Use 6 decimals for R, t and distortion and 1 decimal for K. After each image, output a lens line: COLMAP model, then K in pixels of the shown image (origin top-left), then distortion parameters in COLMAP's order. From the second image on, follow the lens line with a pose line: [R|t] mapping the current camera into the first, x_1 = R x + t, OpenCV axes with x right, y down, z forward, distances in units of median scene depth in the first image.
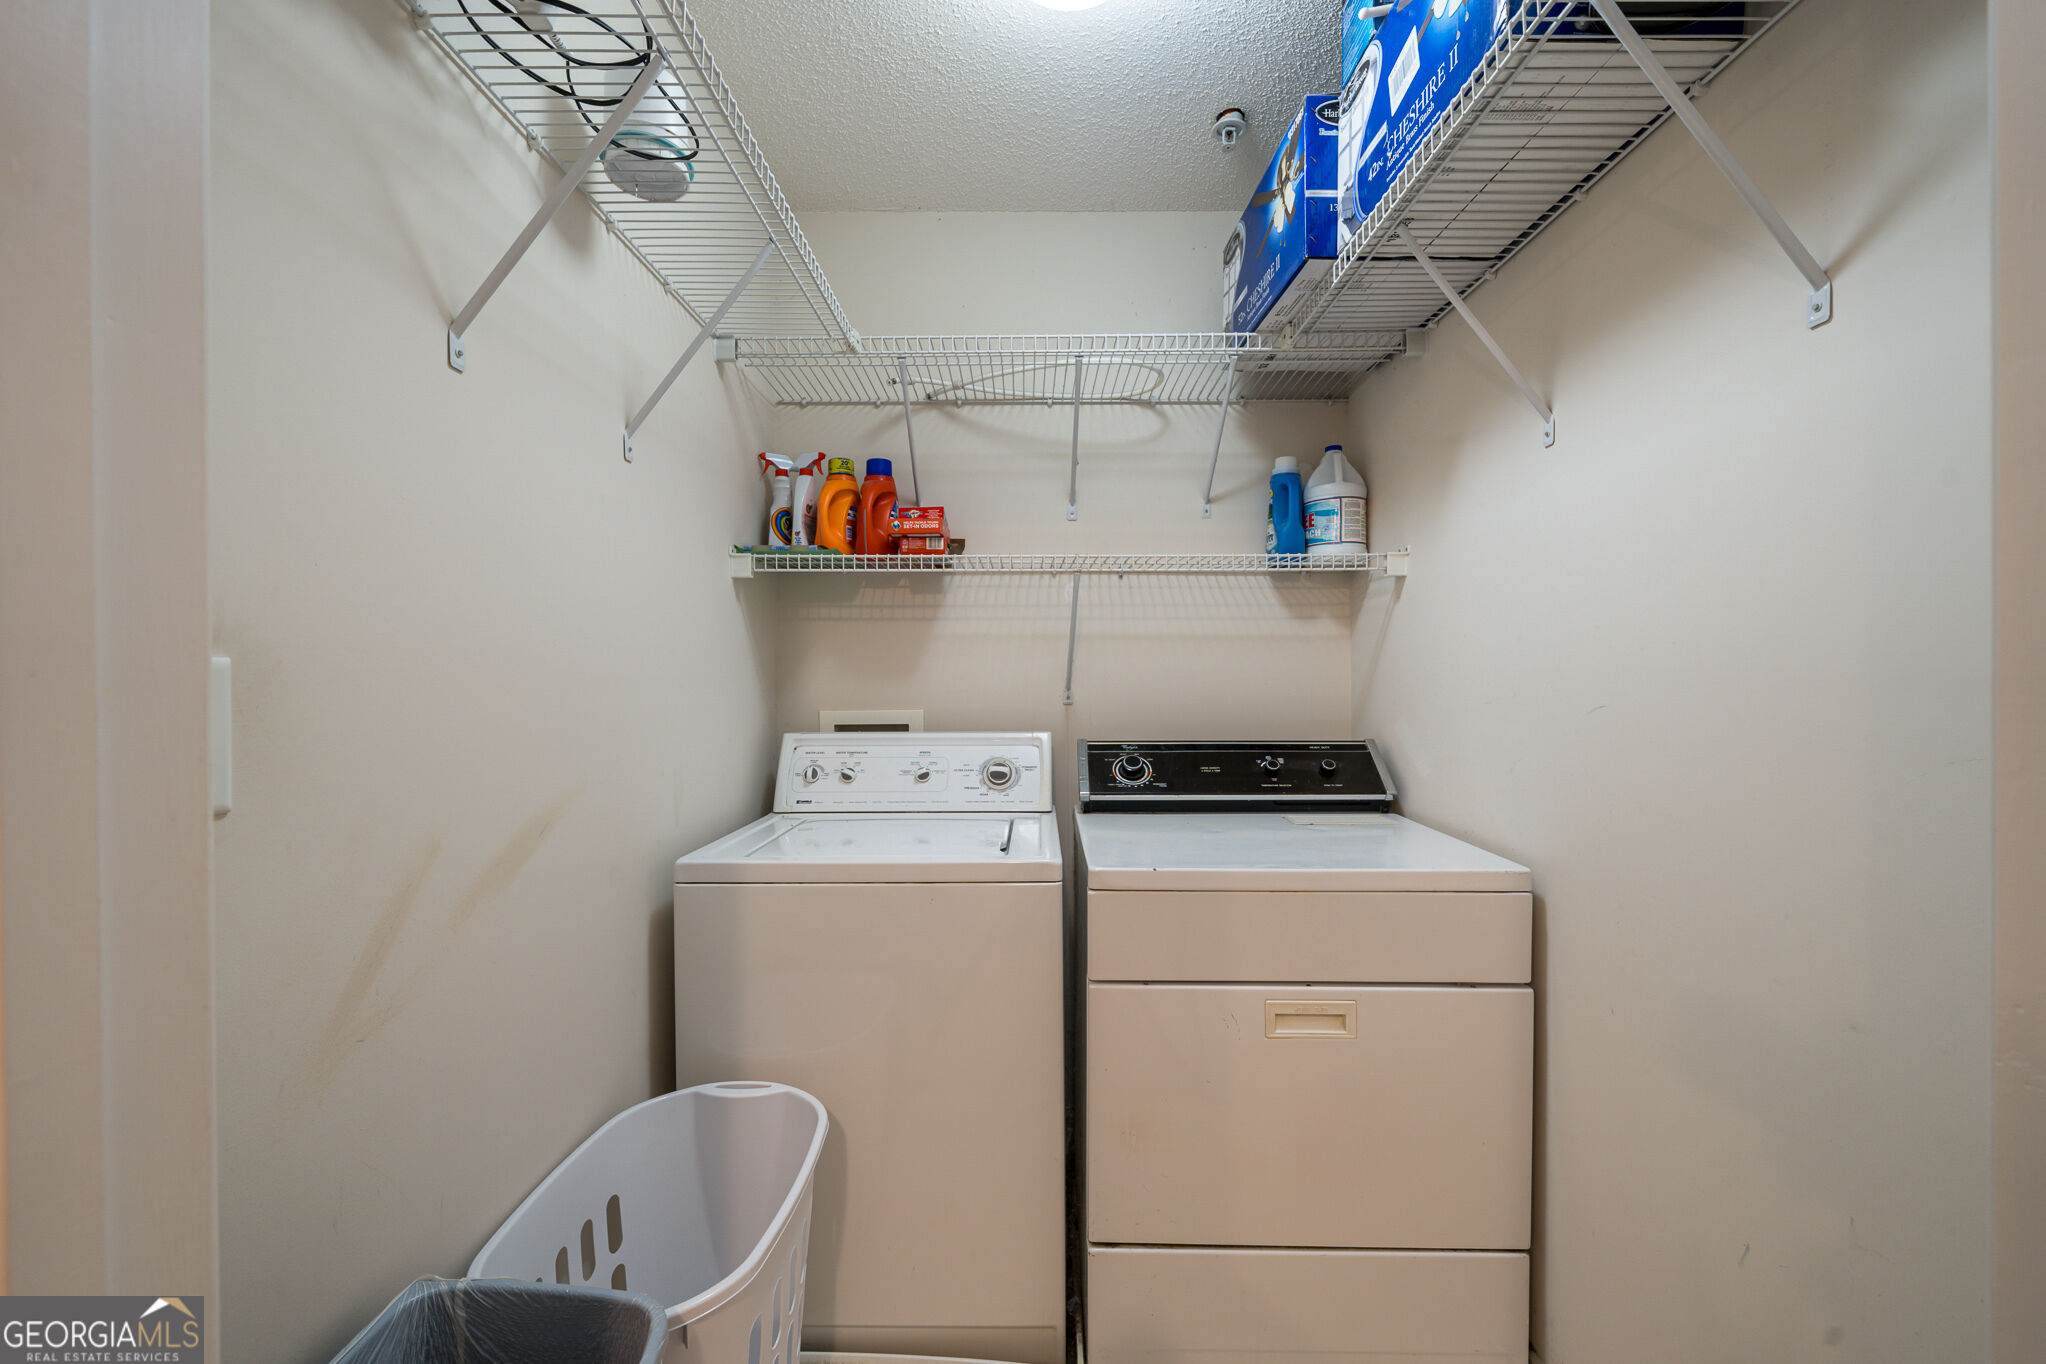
lens RADIAL K [[849.9, 0, 1013.6], [0, 849.9, 688.9], [0, 0, 1]] dist [-0.002203, -0.000184]
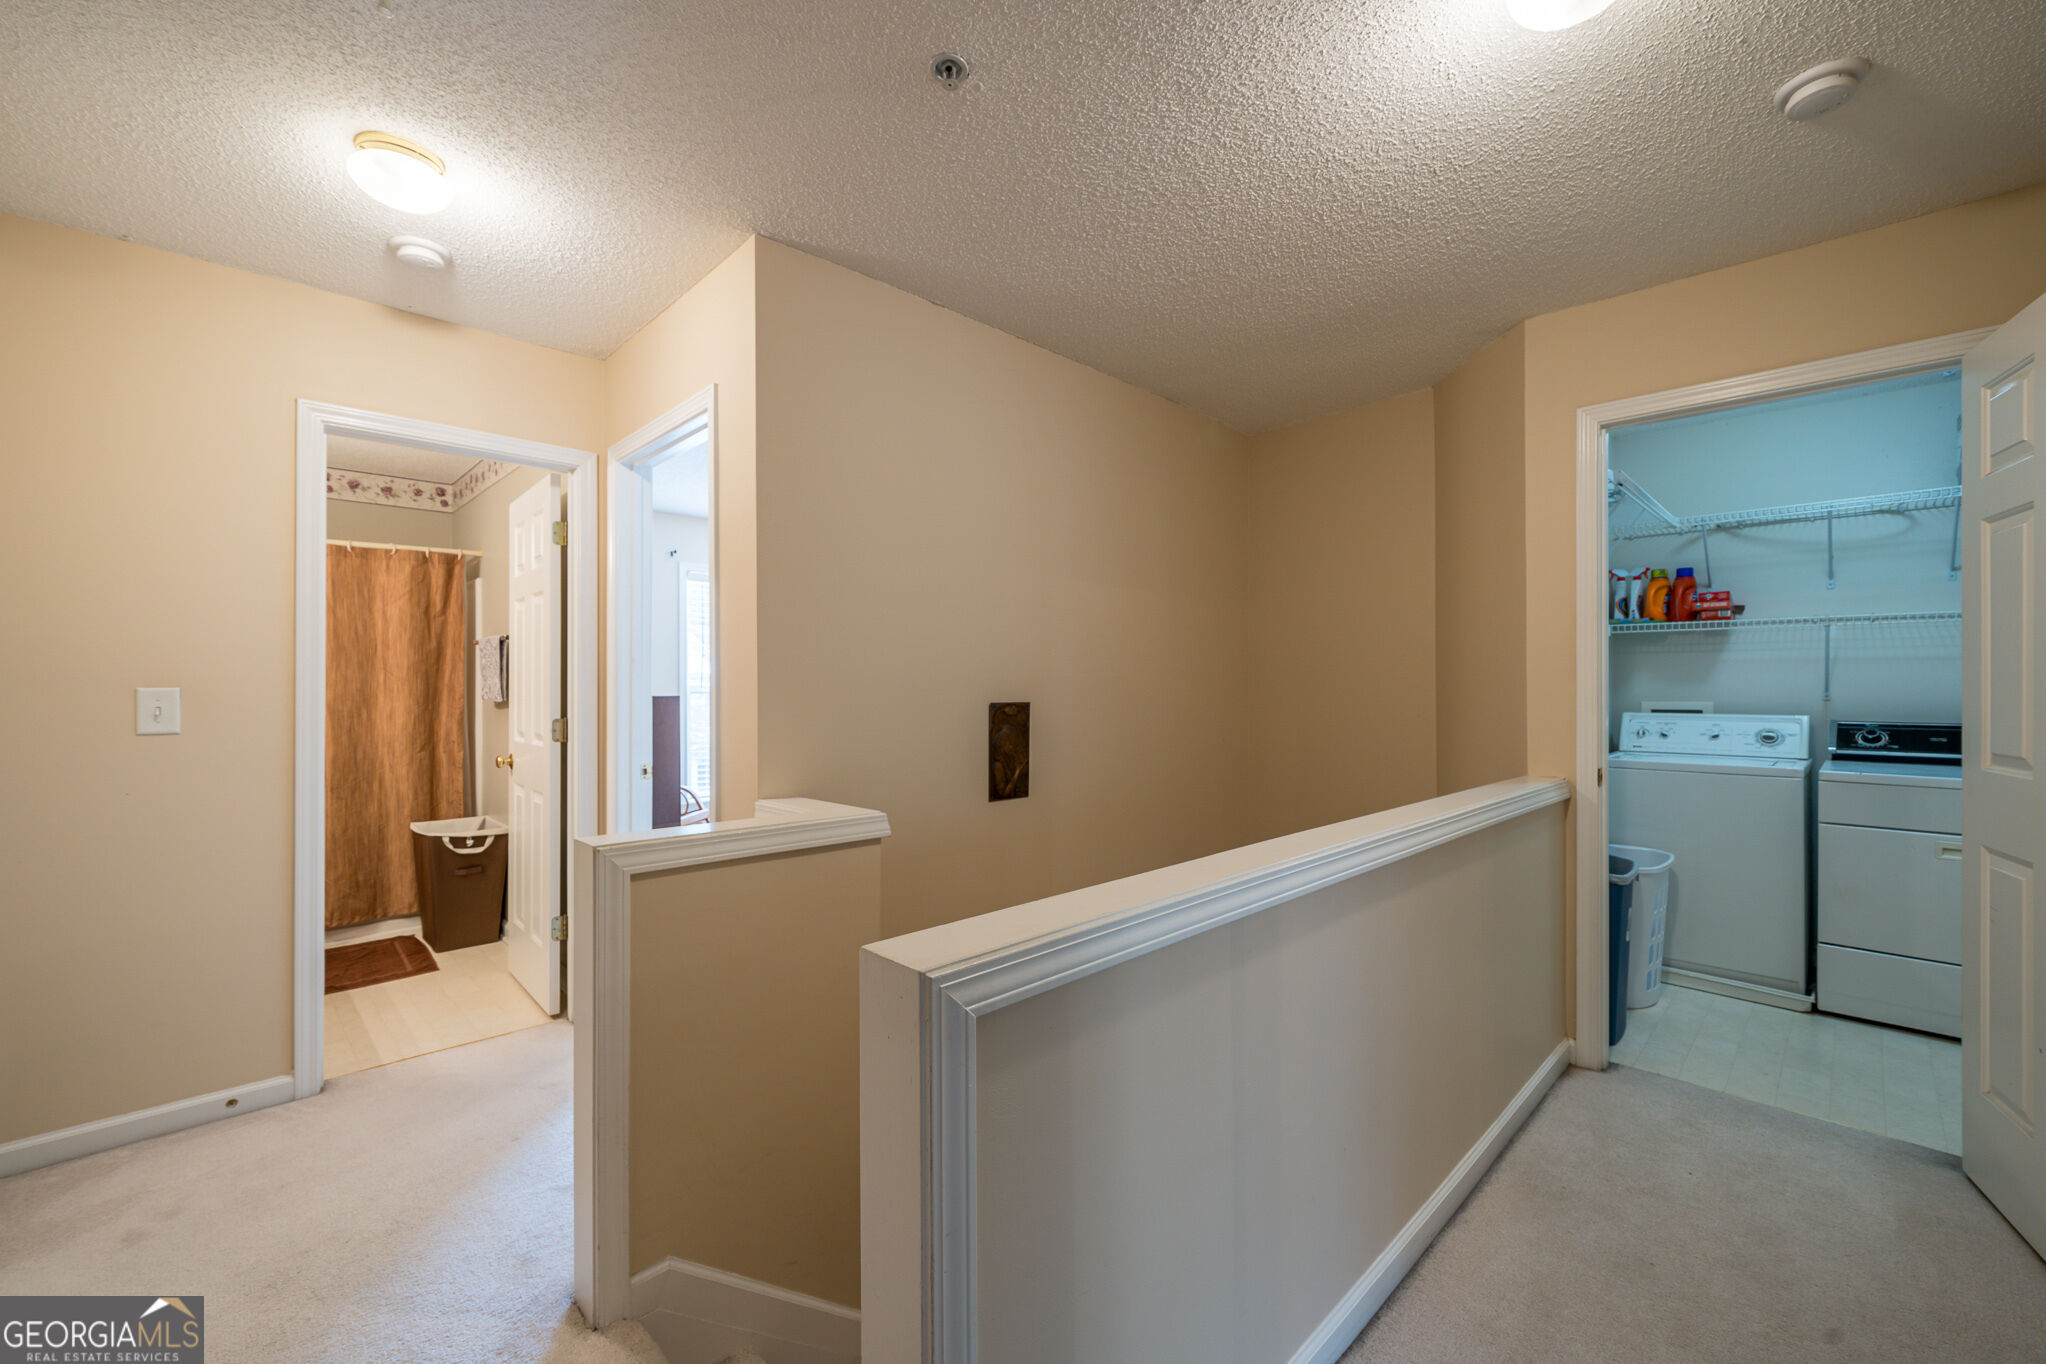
lens RADIAL K [[849.9, 0, 1004.8], [0, 849.9, 691.8], [0, 0, 1]] dist [-0.002203, -0.000184]
pose [[0.719200, 0.006471, -0.694773, 0.065377], [-0.003259, 0.999977, 0.005940, -0.002445], [0.694795, -0.002008, 0.719205, -1.398668]]
